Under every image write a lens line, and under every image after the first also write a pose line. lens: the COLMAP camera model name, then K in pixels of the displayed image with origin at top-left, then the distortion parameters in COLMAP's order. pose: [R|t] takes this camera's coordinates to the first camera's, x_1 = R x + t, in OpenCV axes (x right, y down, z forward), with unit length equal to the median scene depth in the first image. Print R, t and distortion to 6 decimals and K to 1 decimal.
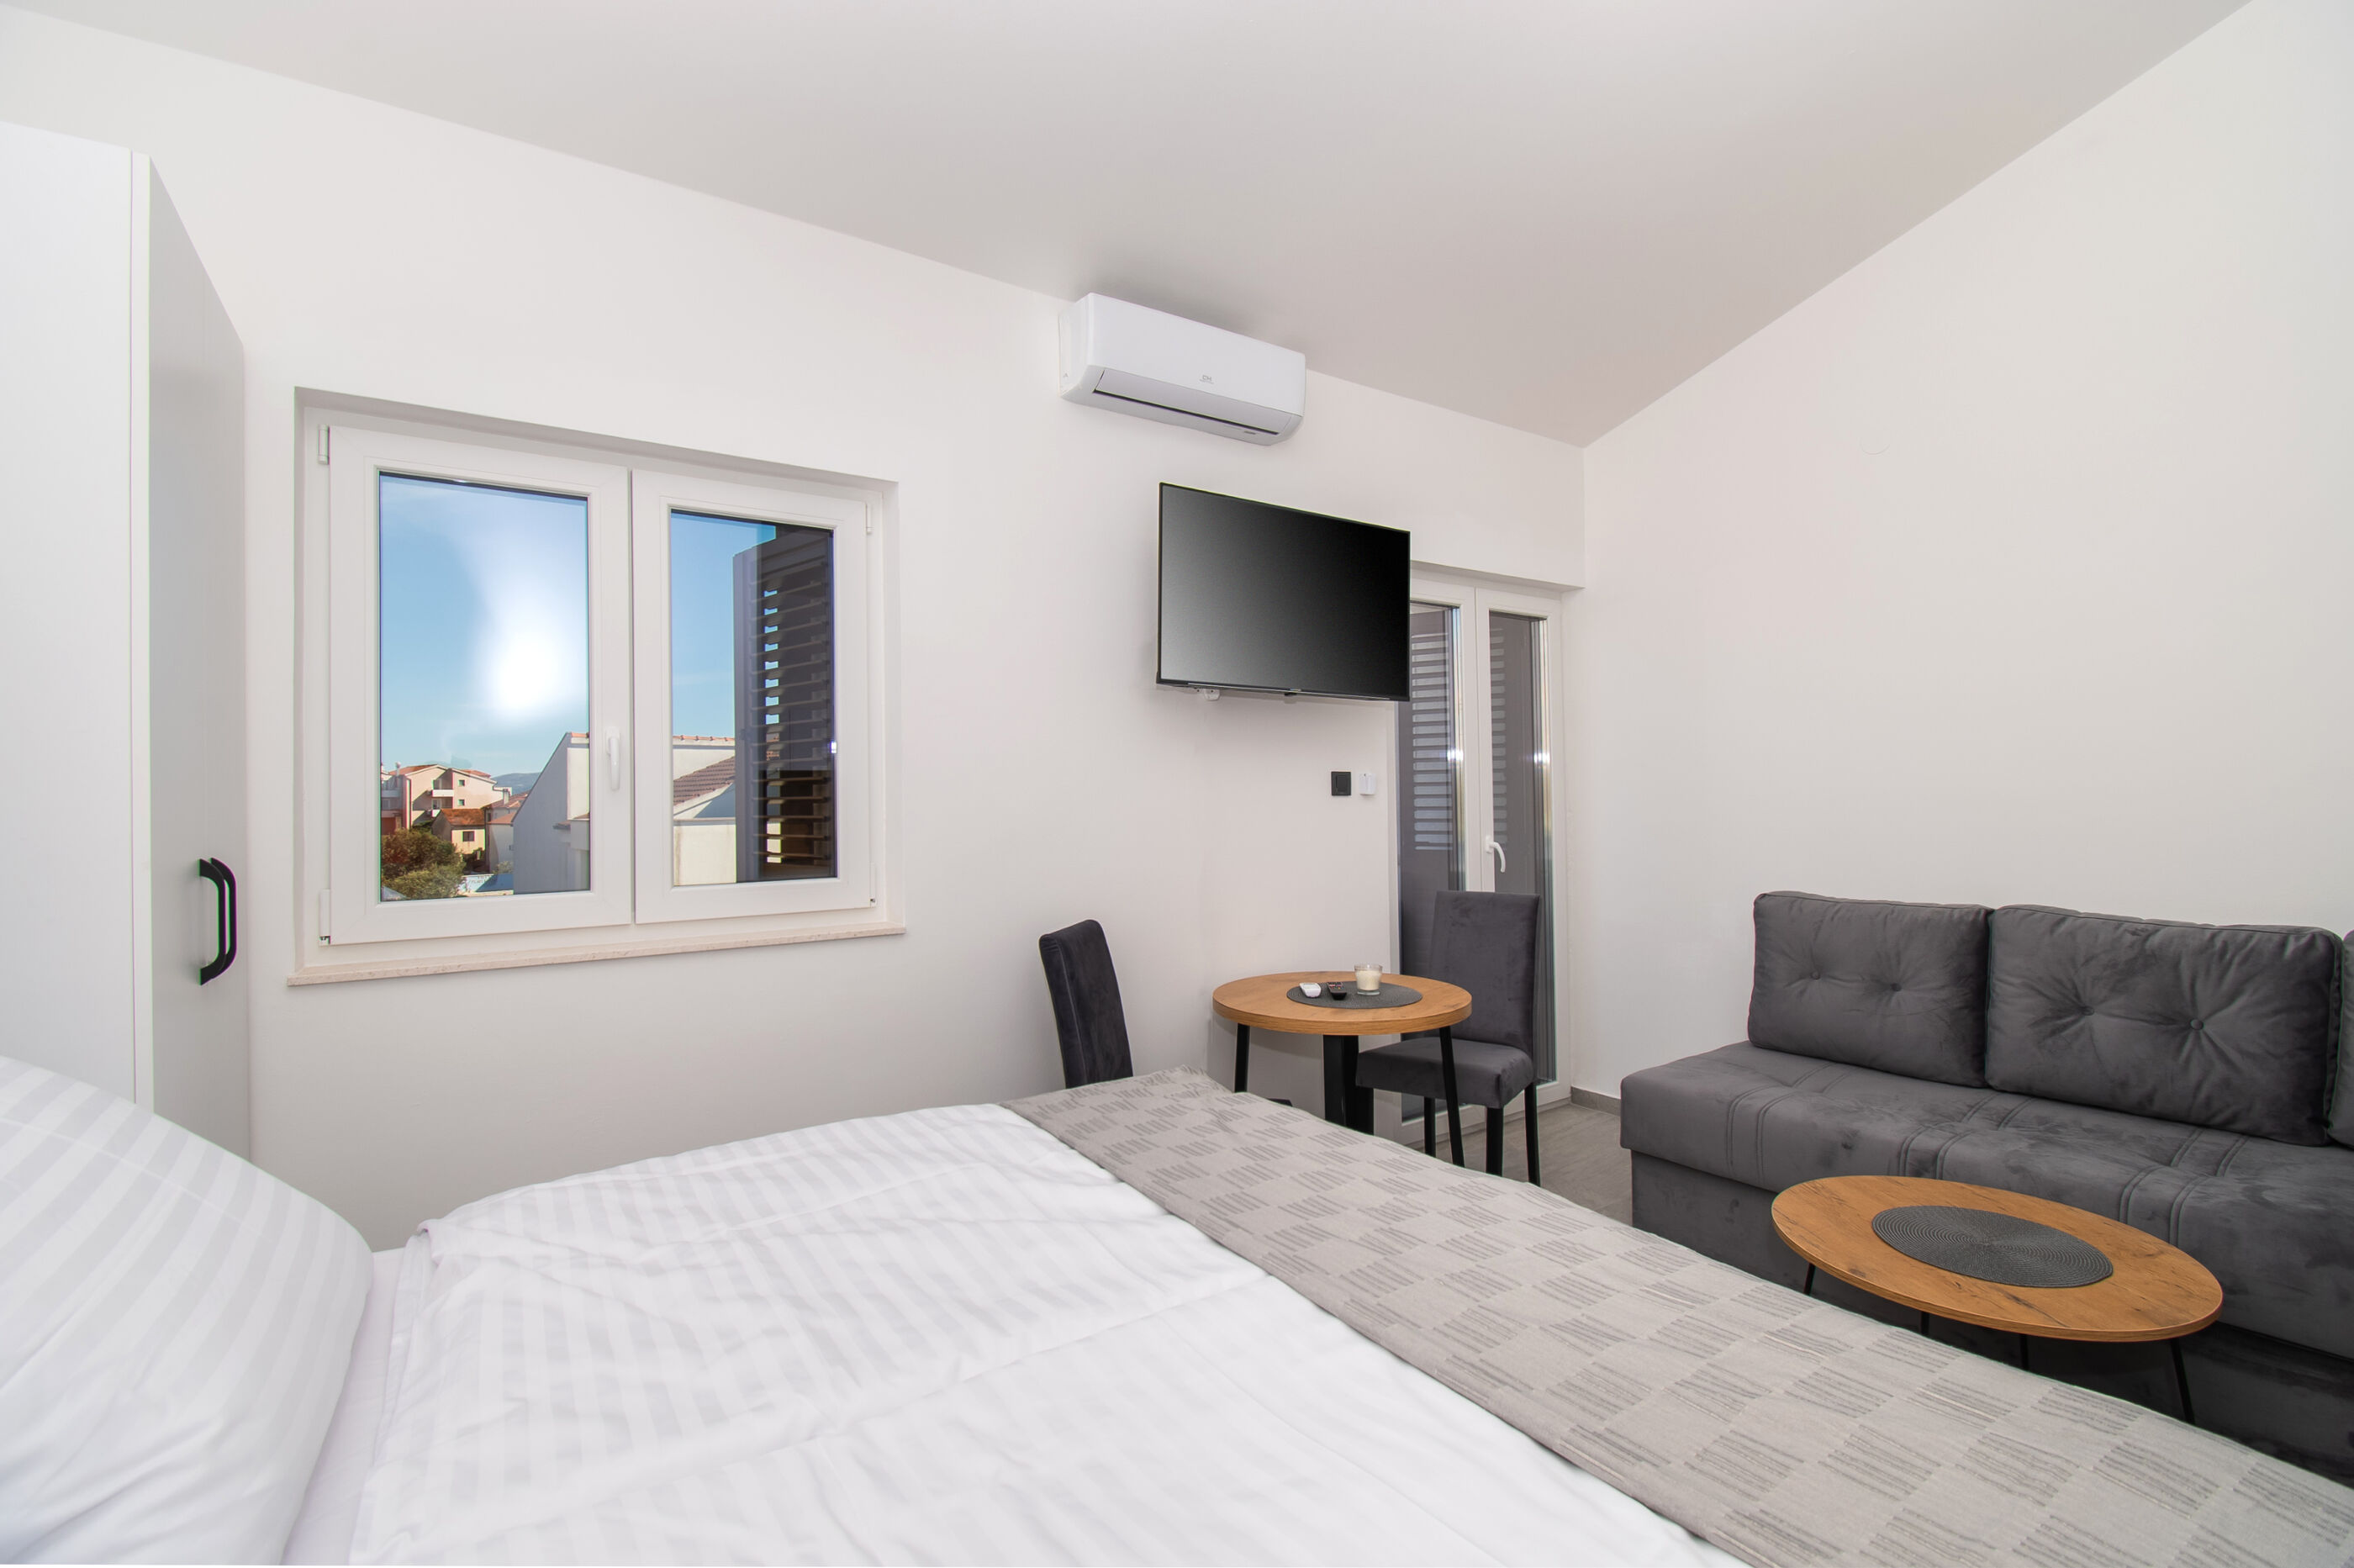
lens RADIAL K [[1060.3, 0, 1145.9], [0, 1060.3, 795.0], [0, 0, 1]] dist [-0.001567, -0.010347]
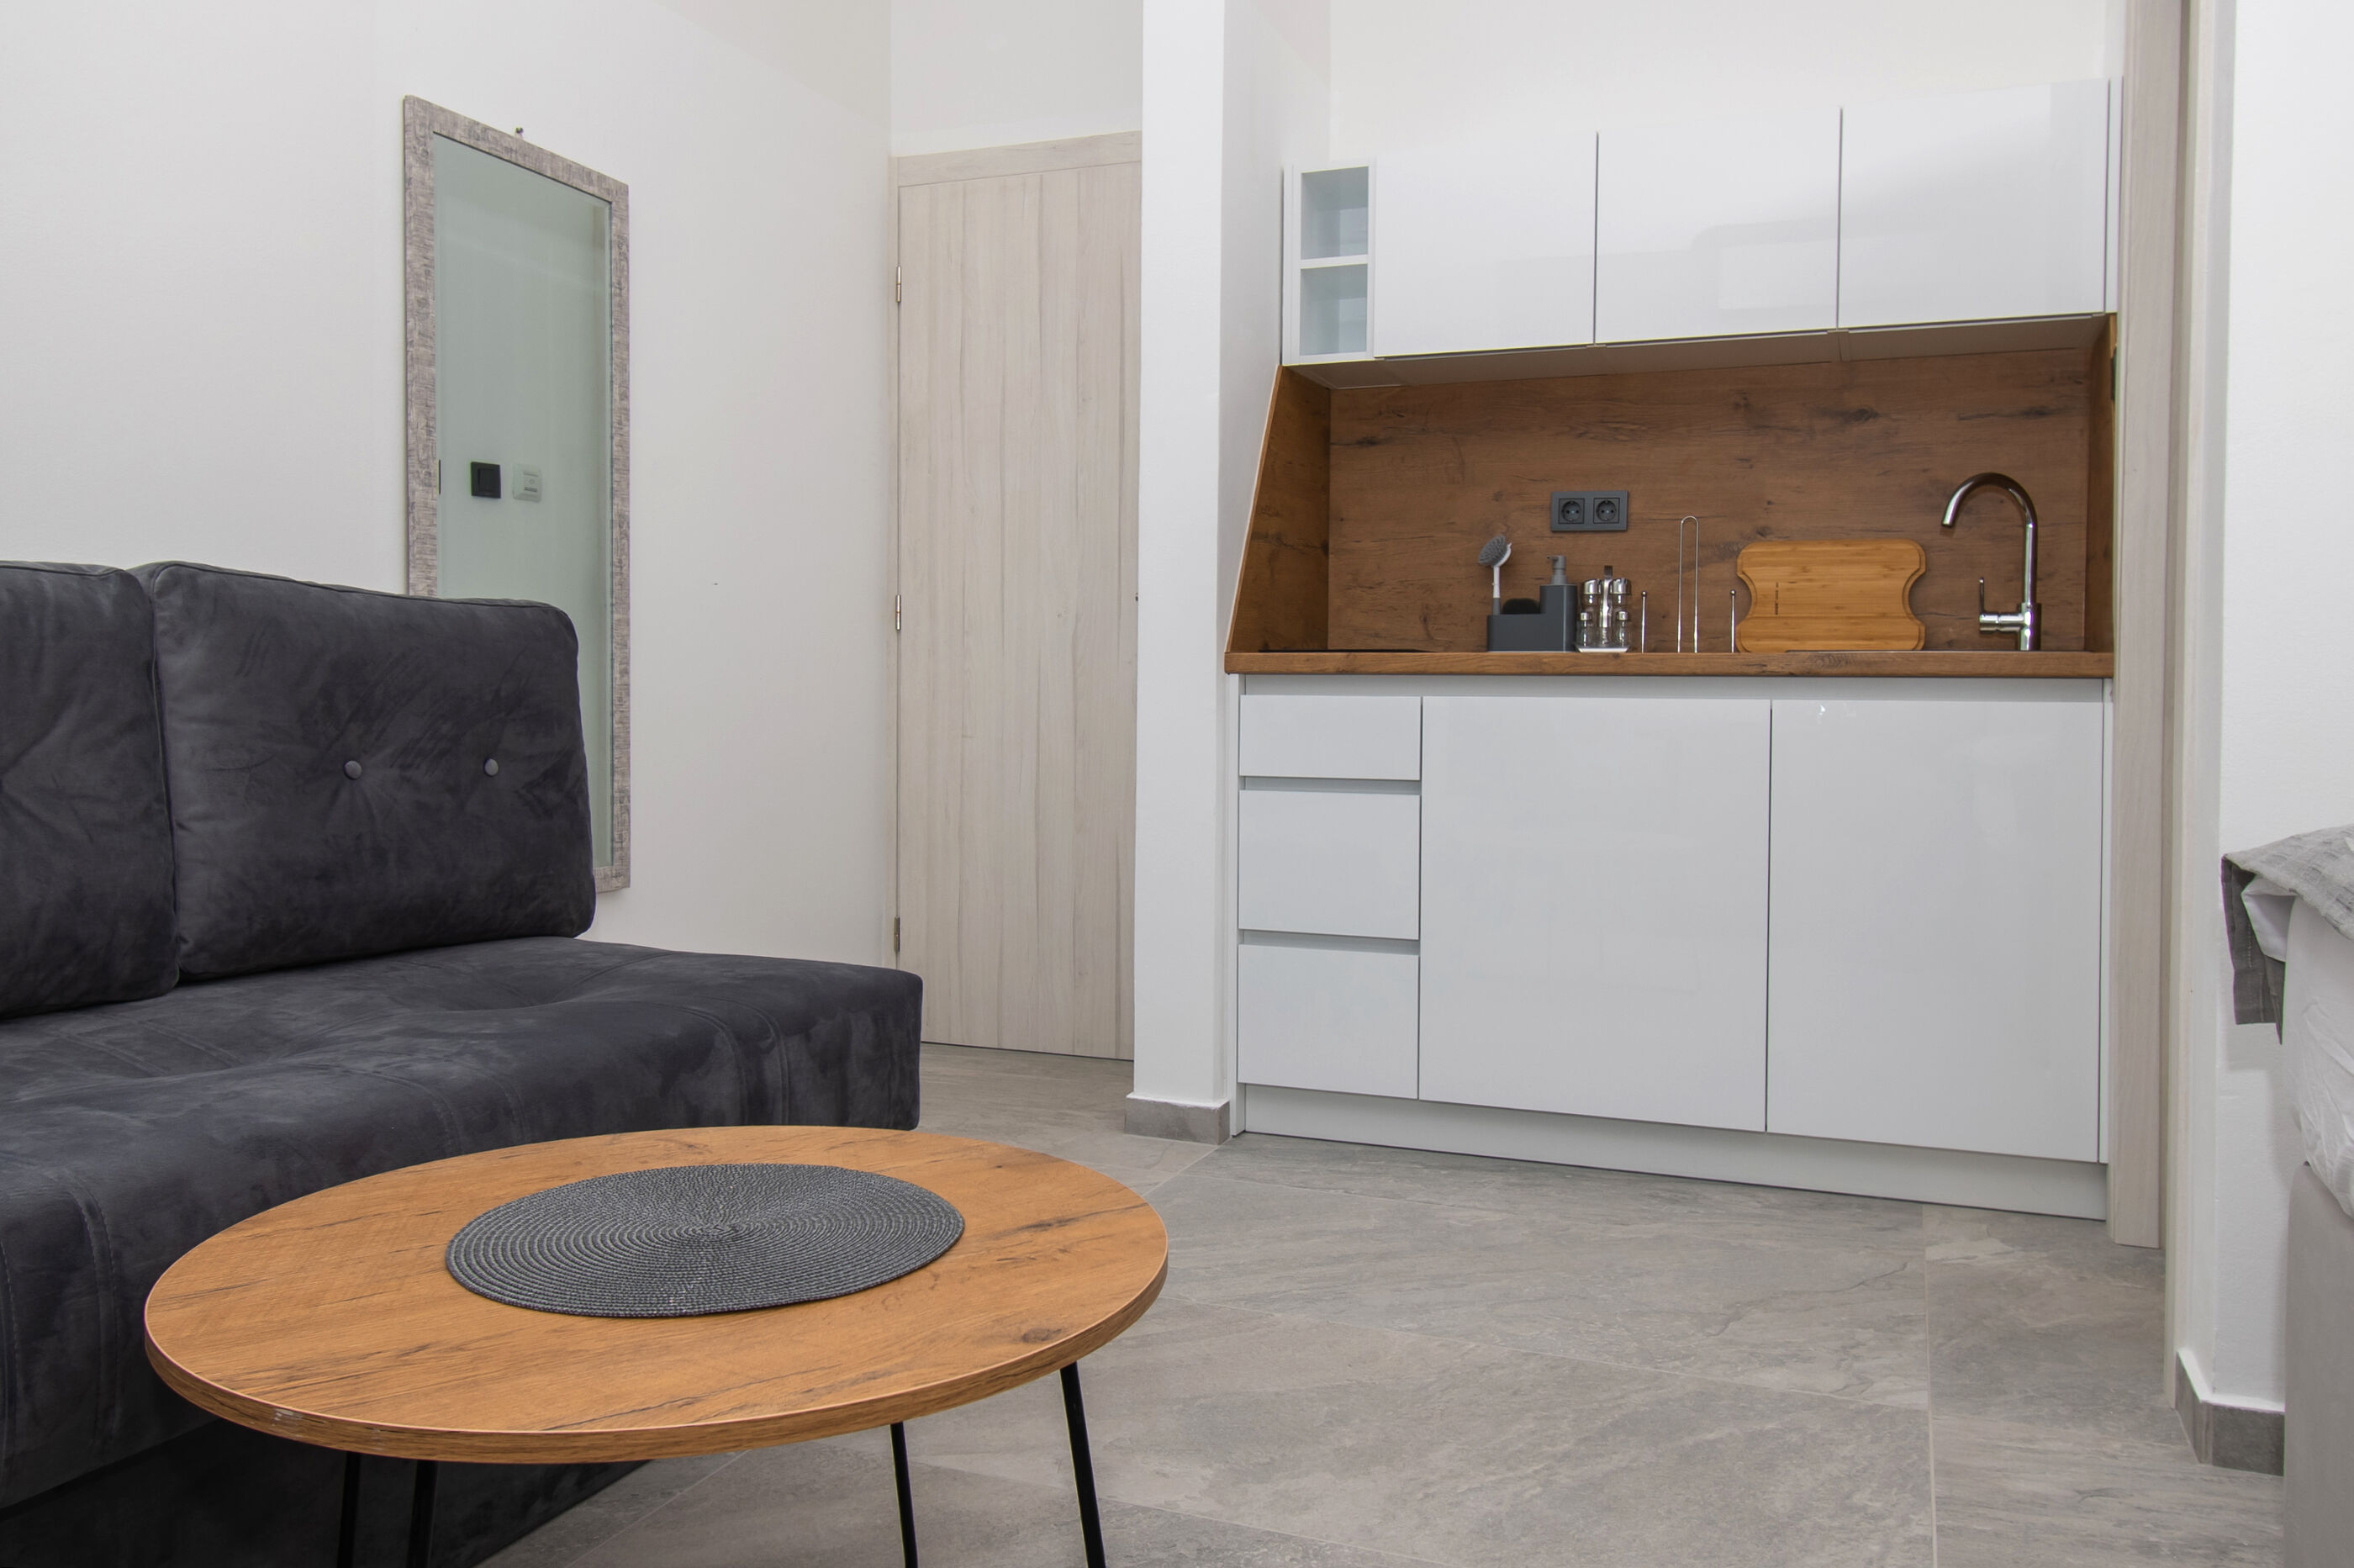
lens RADIAL K [[1769.3, 0, 1203.7], [0, 1769.3, 785.6], [0, 0, 1]] dist [0.001804, -0.001534]
pose [[-0.572853, -0.032674, 0.819007, 0.128962], [-0.002037, 0.999259, 0.038441, 0.197389], [-0.819656, 0.020353, -0.572495, 1.040081]]
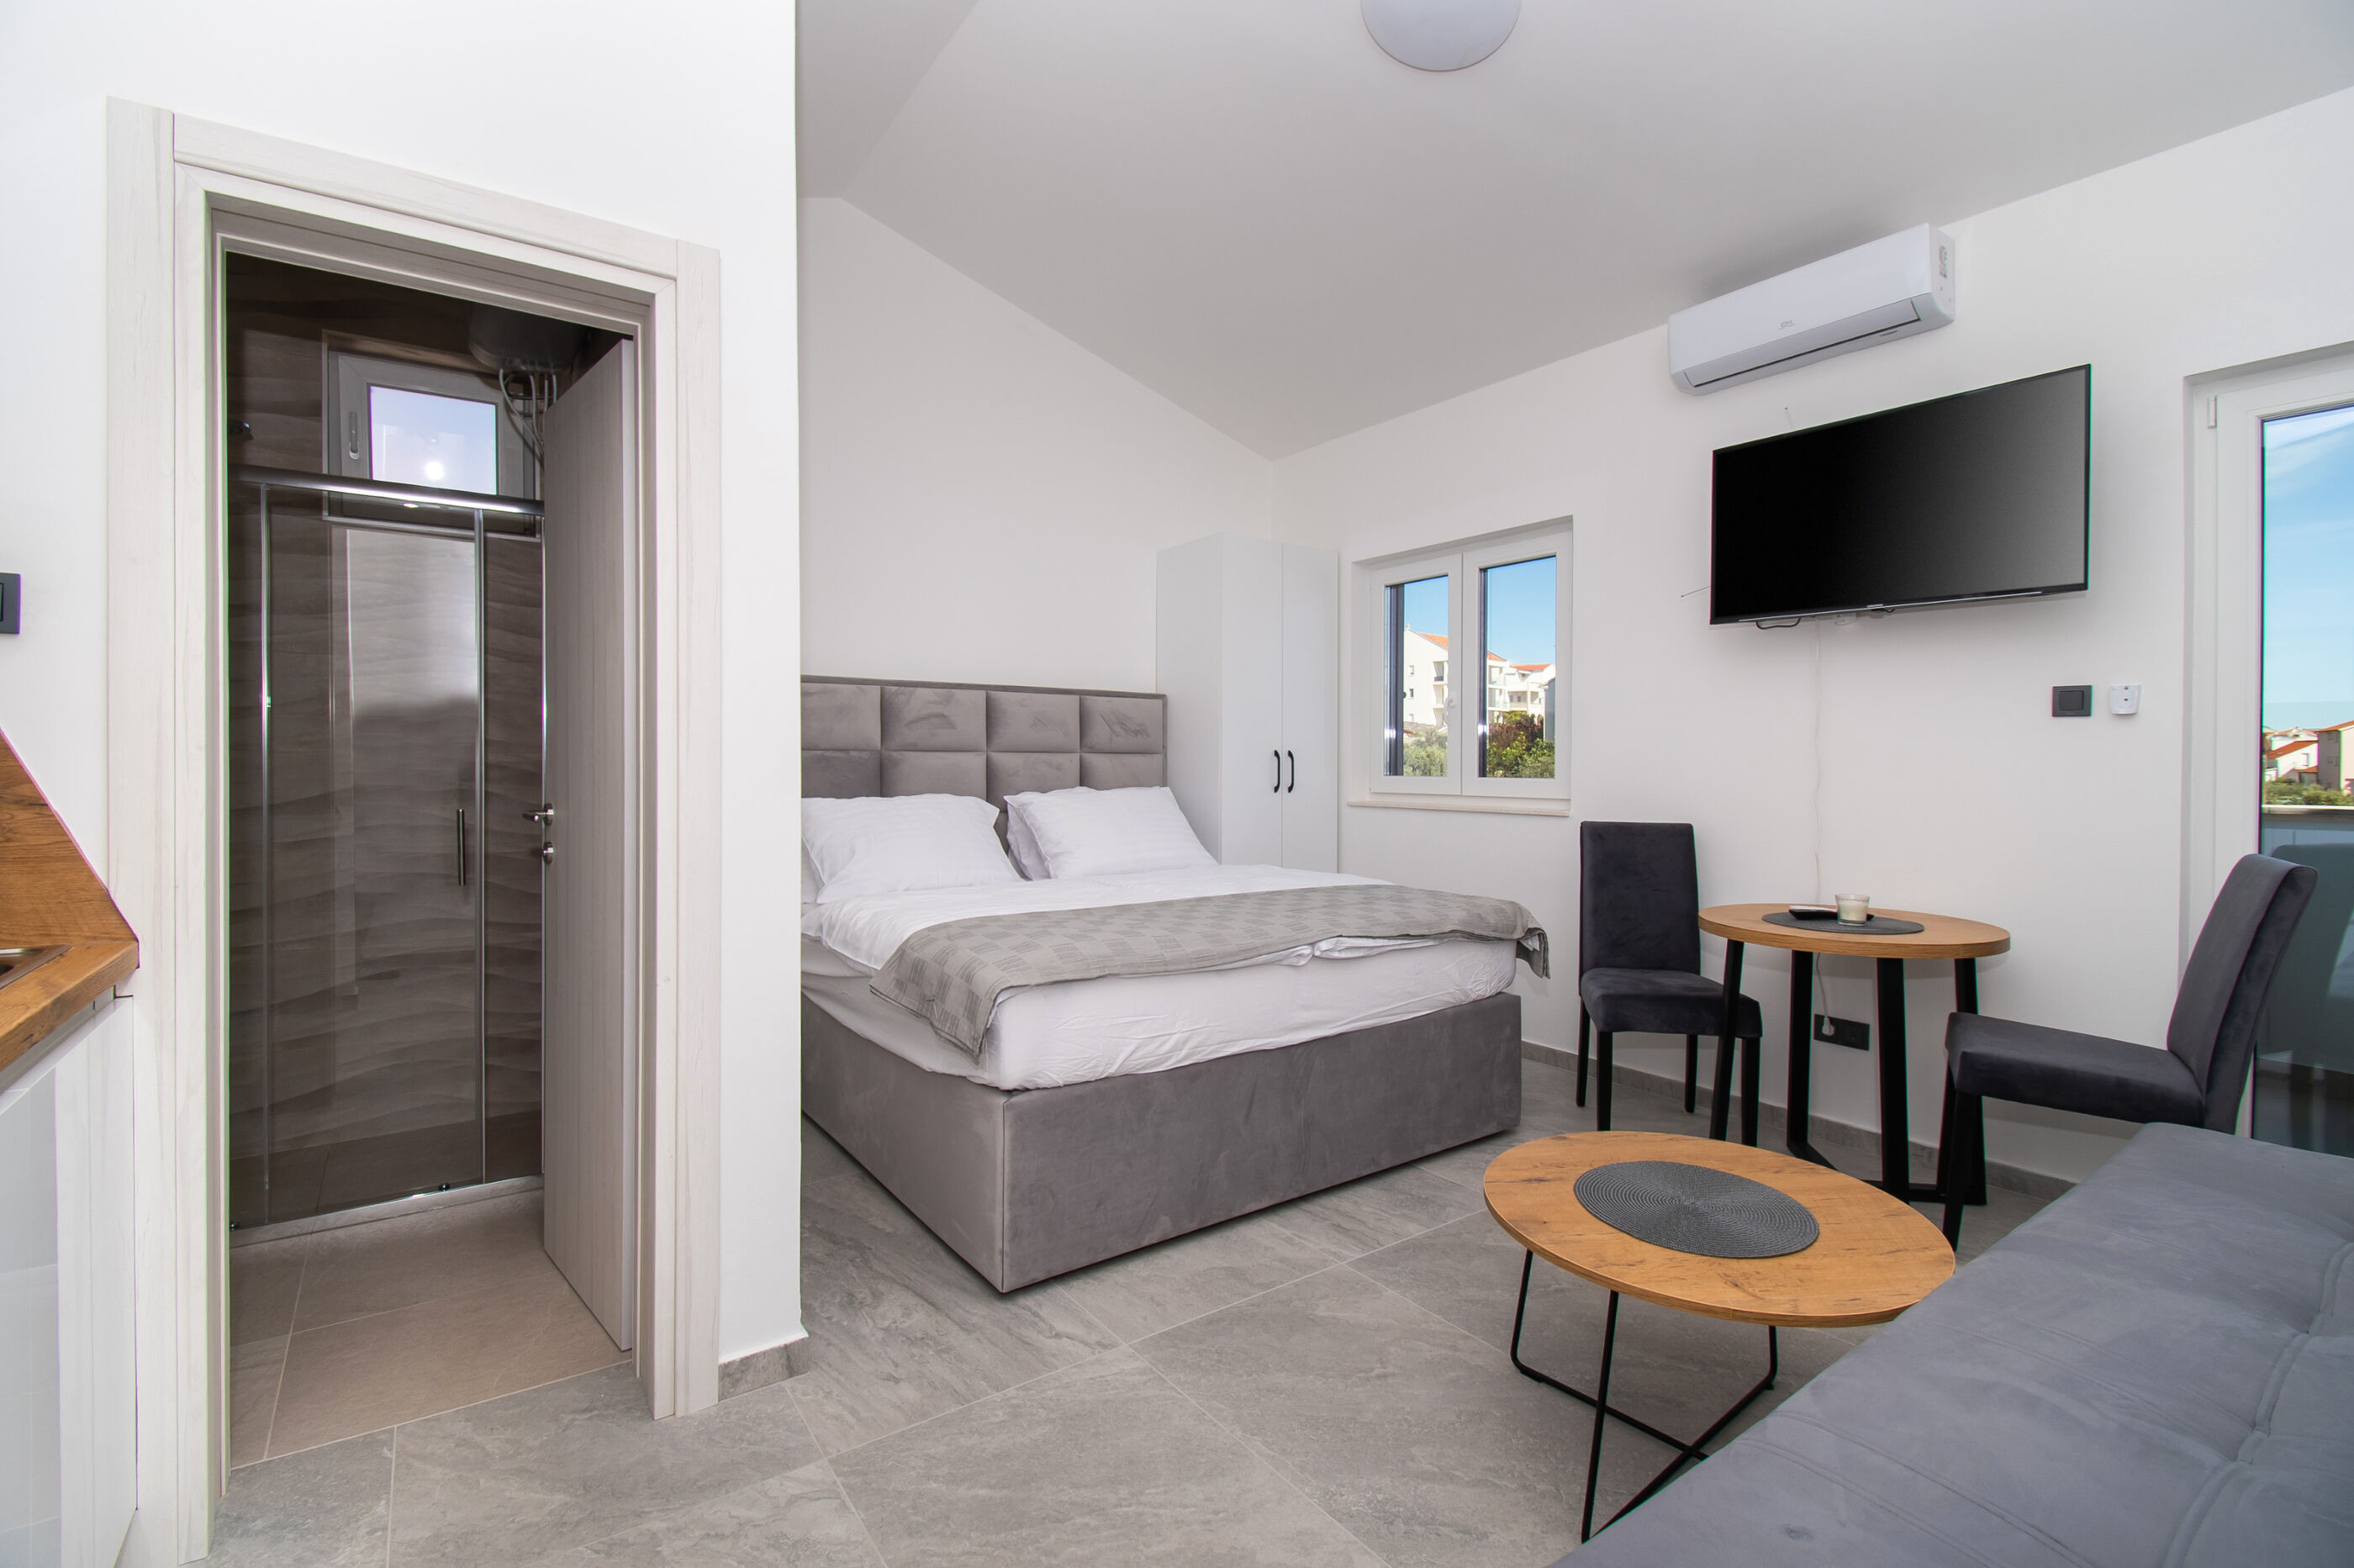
lens RADIAL K [[1060.3, 0, 1211.2], [0, 1060.3, 778.5], [0, 0, 1]] dist [-0.001567, -0.010347]
pose [[0.056682, 0.030905, -0.997914, 1.404851], [-0.003404, 0.999521, 0.030761, 0.035555], [0.998386, 0.001653, 0.056760, 0.461450]]
